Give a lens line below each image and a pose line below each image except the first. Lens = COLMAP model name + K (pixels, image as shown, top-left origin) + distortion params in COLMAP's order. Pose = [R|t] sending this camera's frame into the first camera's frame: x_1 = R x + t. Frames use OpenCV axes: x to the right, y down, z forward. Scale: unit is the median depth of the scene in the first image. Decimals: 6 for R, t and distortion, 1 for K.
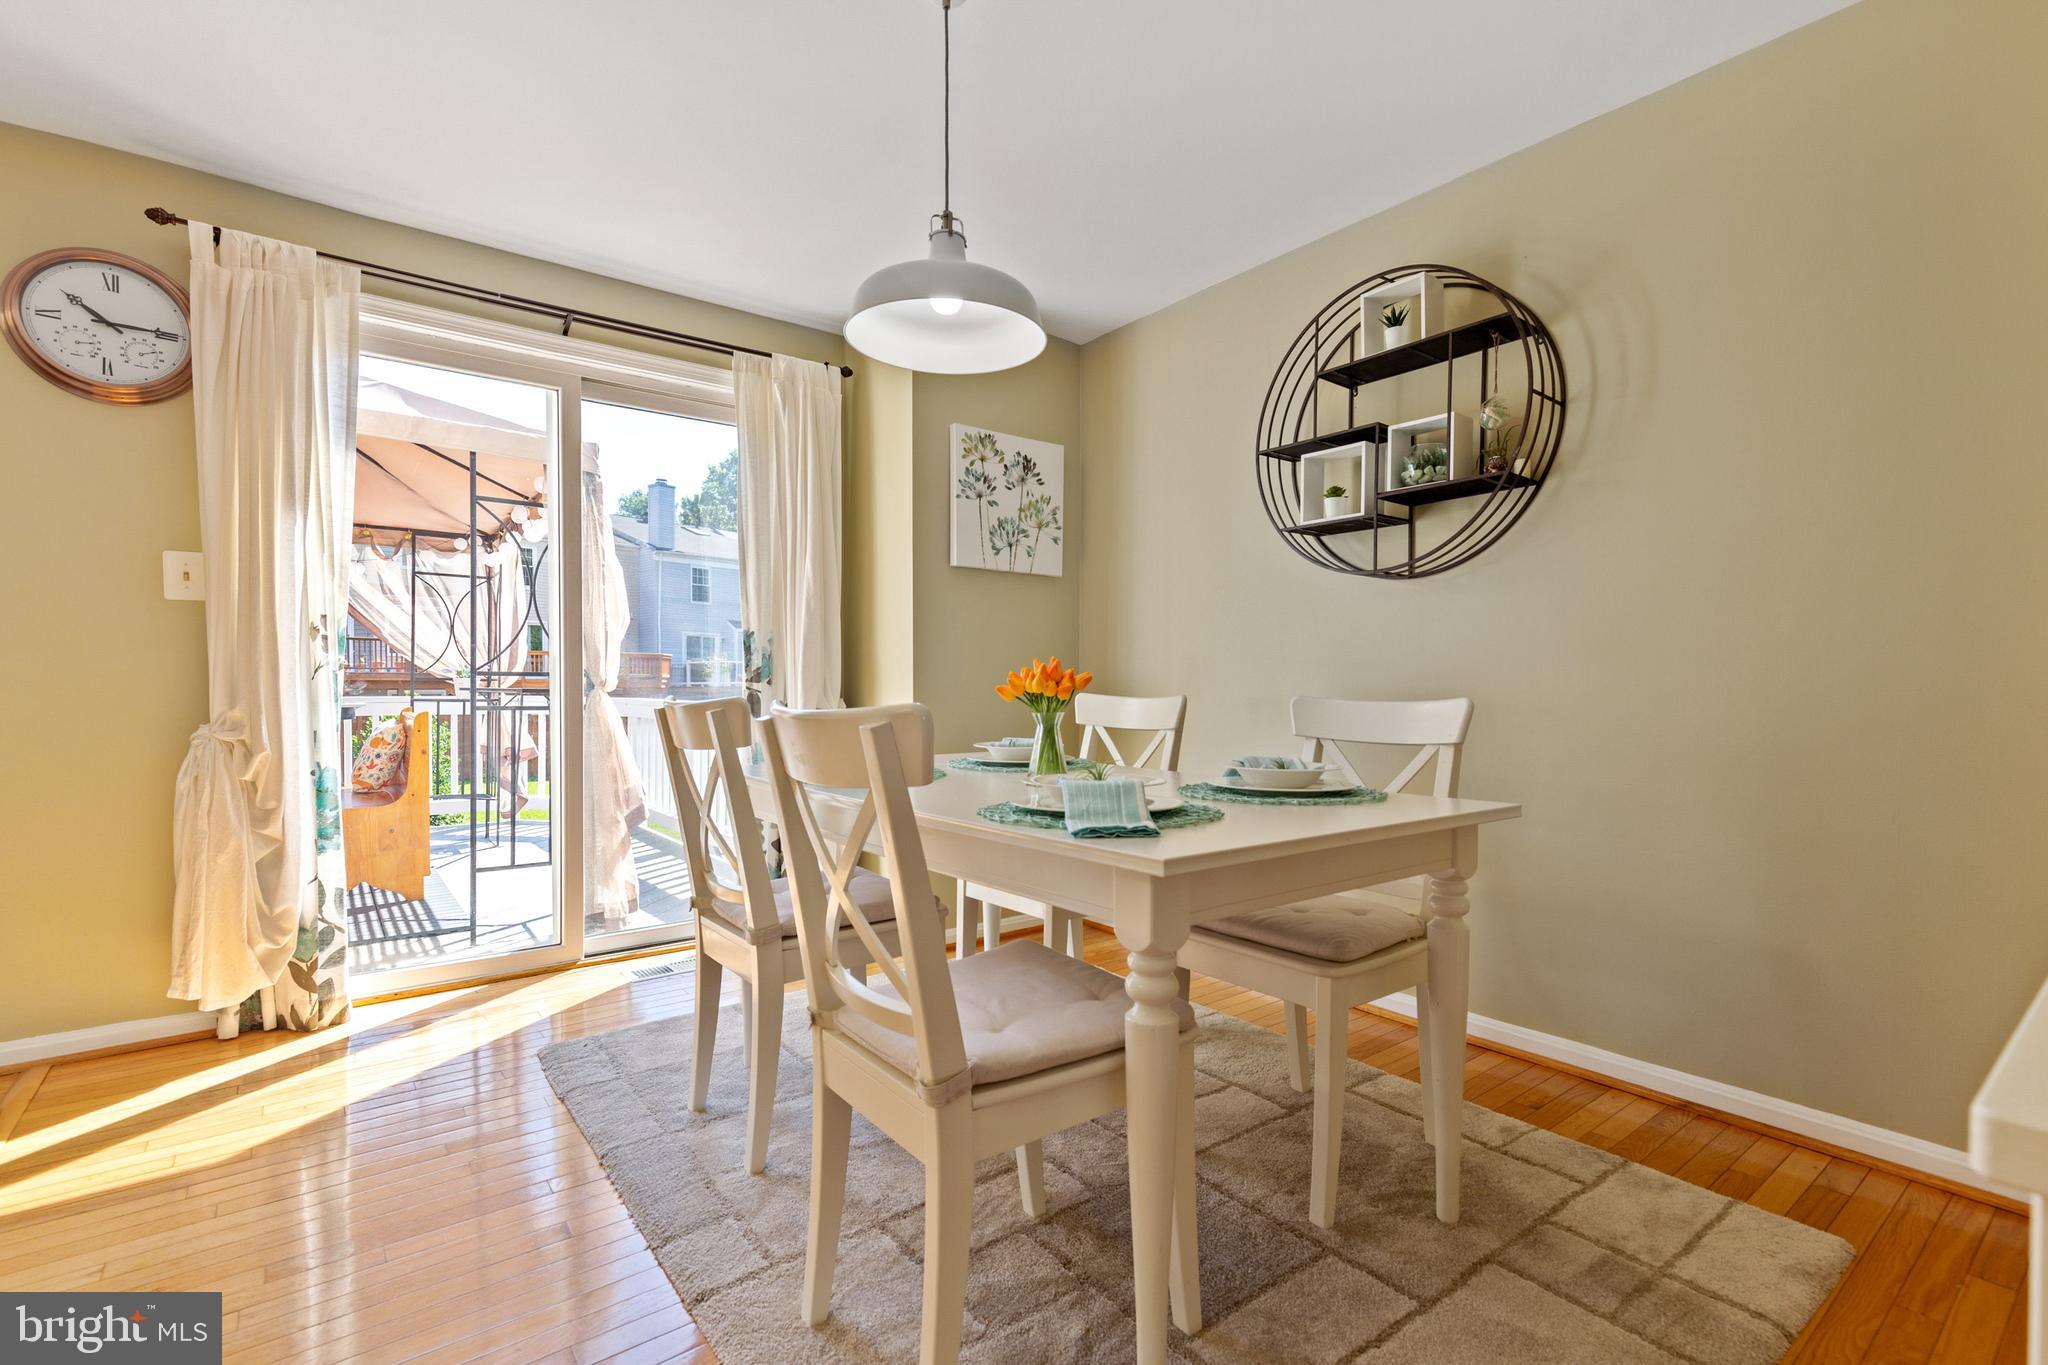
lens RADIAL K [[927.7, 0, 1027.2], [0, 927.7, 713.0], [0, 0, 1]] dist [0.006966, -0.000137]
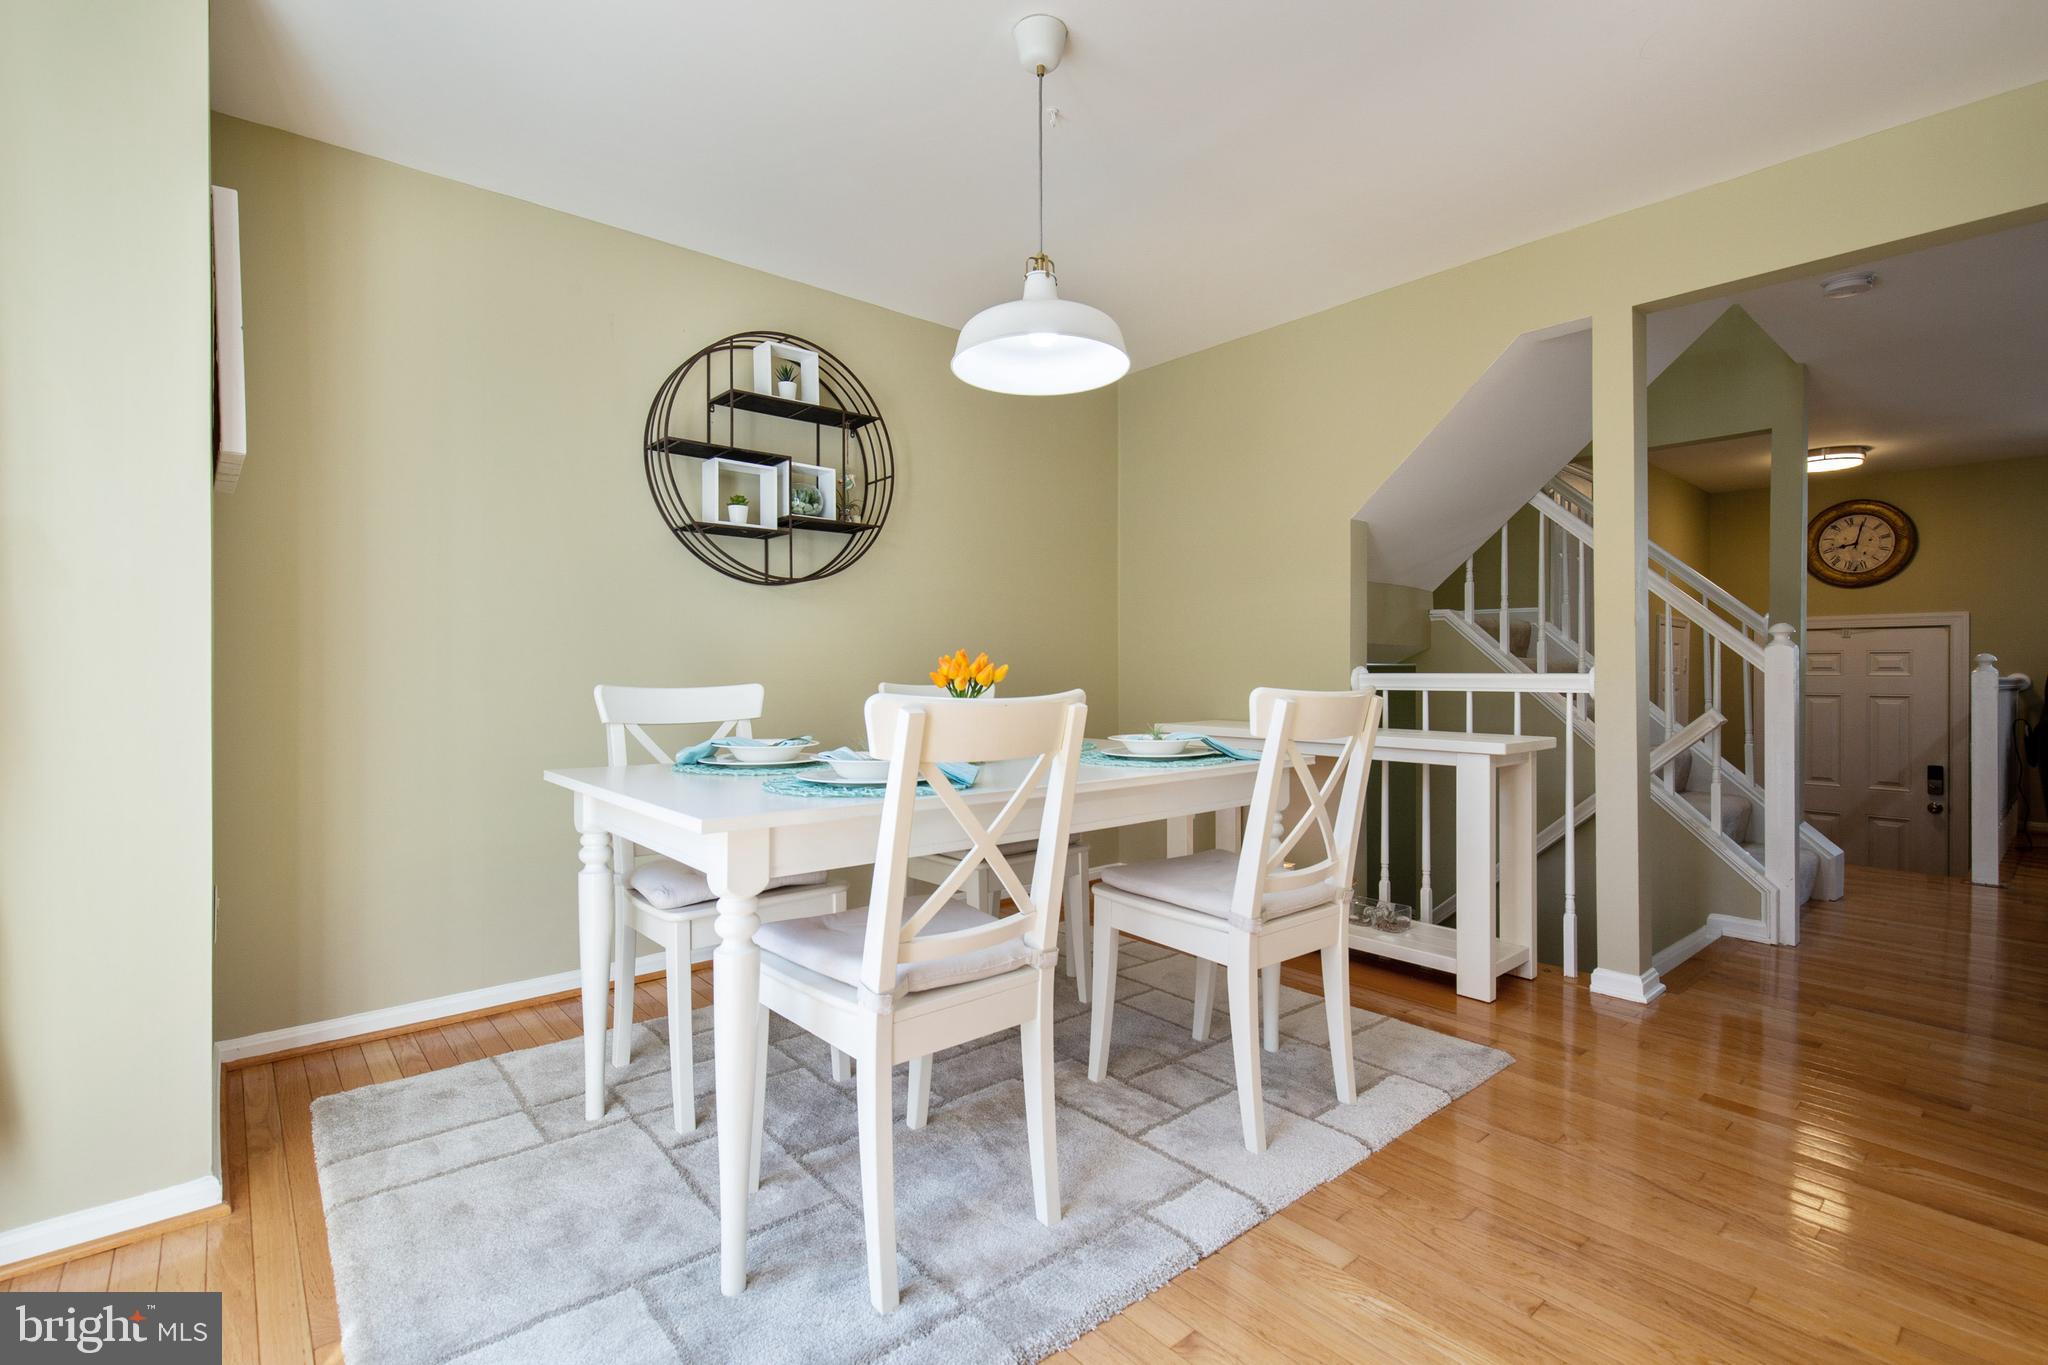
lens RADIAL K [[919.7, 0, 1024.0], [0, 919.7, 682.5], [0, 0, 1]] dist [0.006082, 0.000048]
pose [[-0.052408, -0.020853, 0.998408, -0.795291], [0.023608, 0.999477, 0.022115, -0.035534], [-0.998347, 0.024729, -0.051888, 0.720781]]
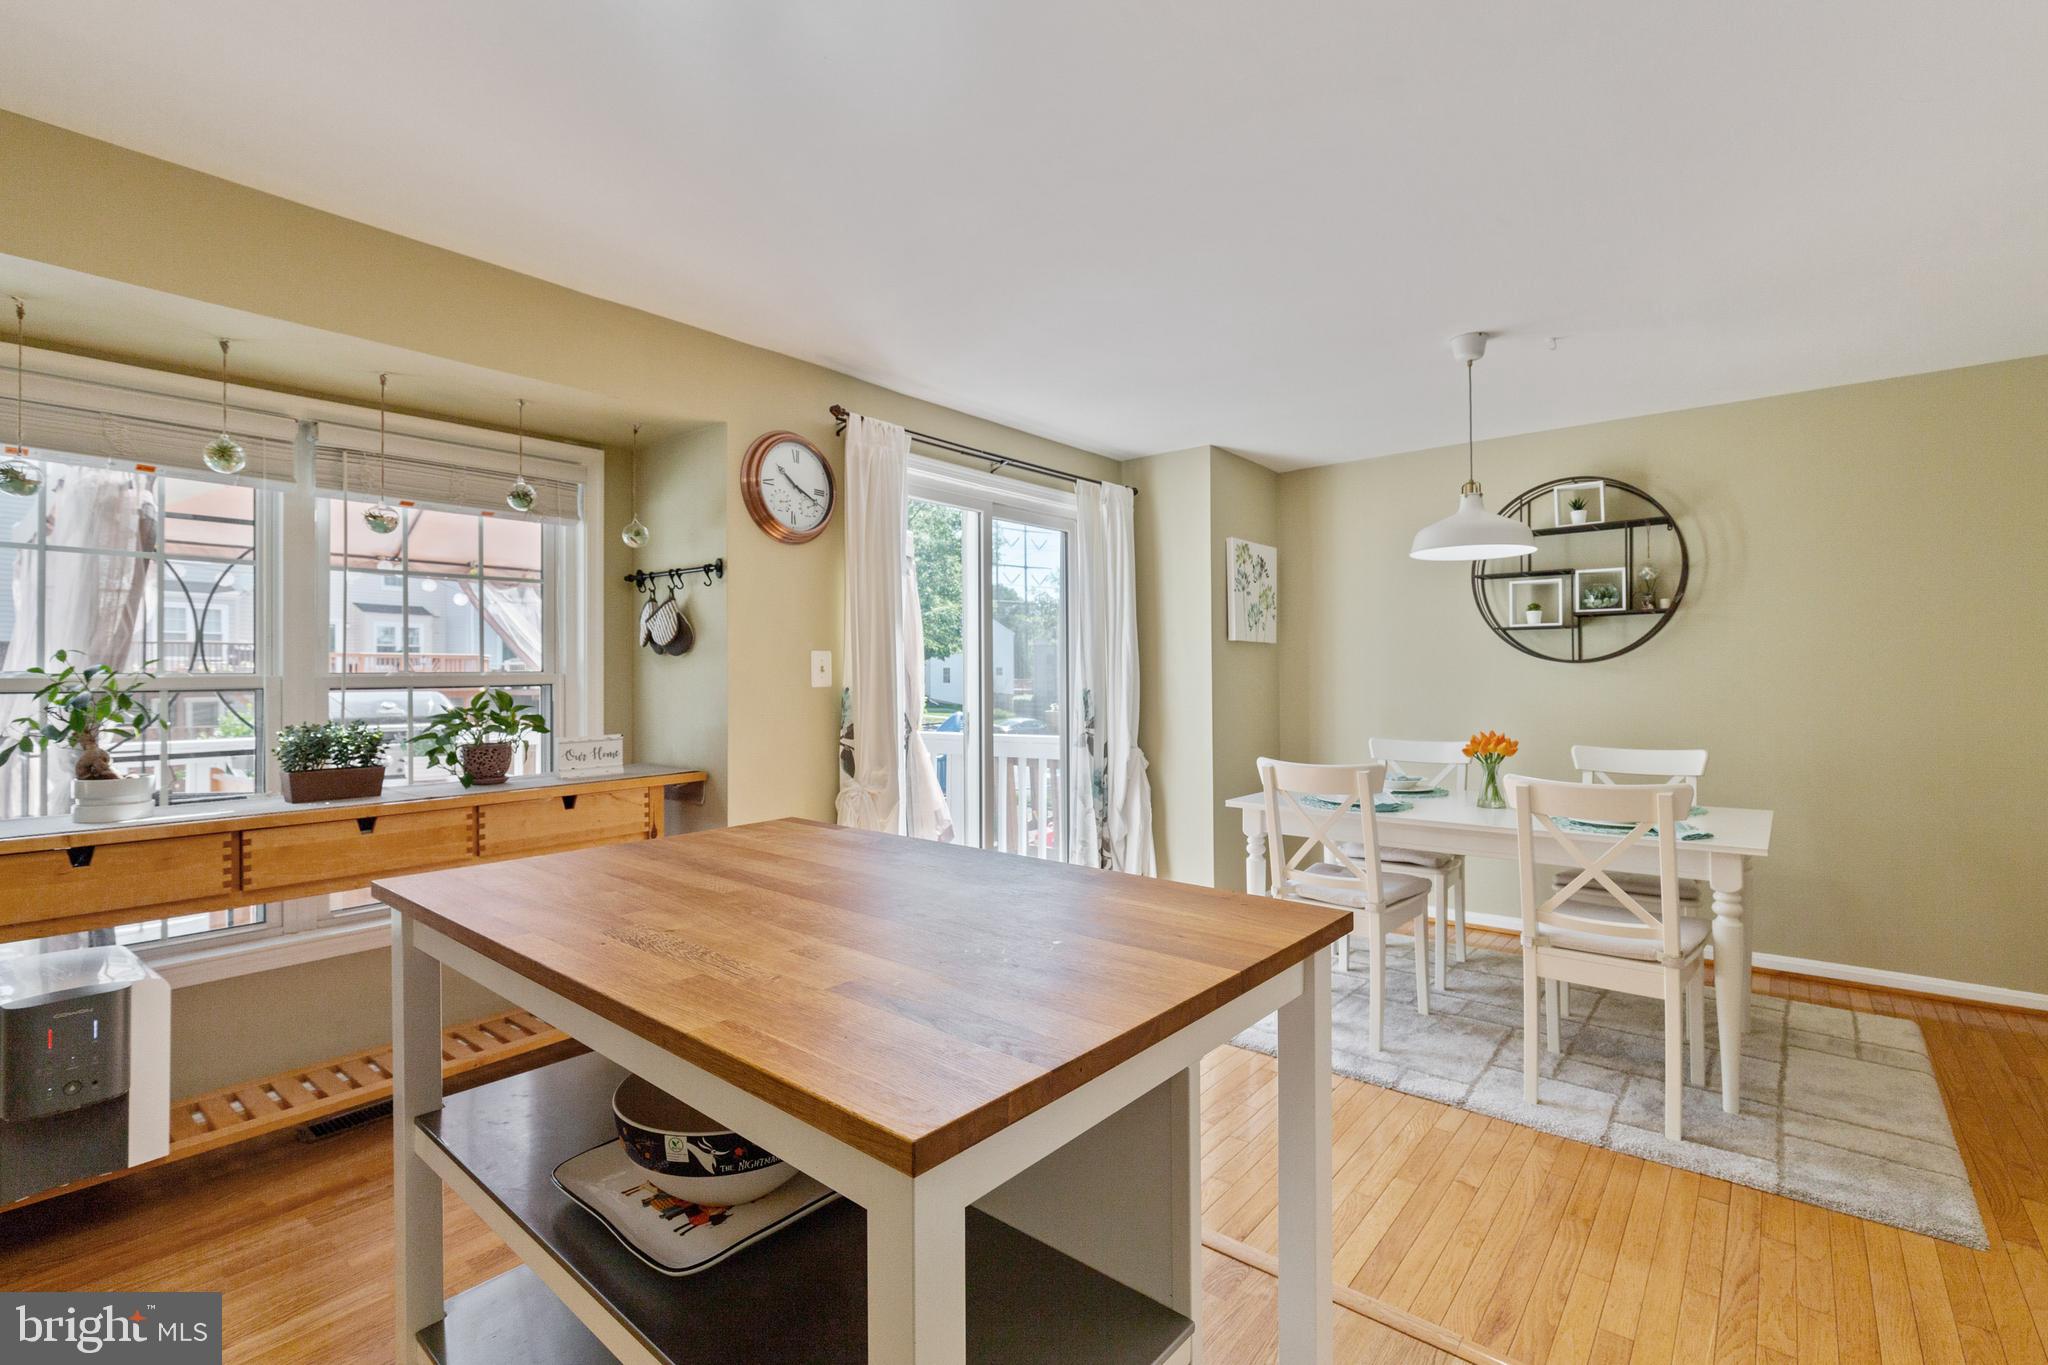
lens RADIAL K [[919.7, 0, 1024.0], [0, 919.7, 682.5], [0, 0, 1]] dist [0.006082, 0.000048]
pose [[0.975196, -0.008960, 0.221161, -0.851667], [0.013959, 0.999681, -0.021051, -0.090347], [-0.220902, 0.023616, 0.975010, -0.321374]]
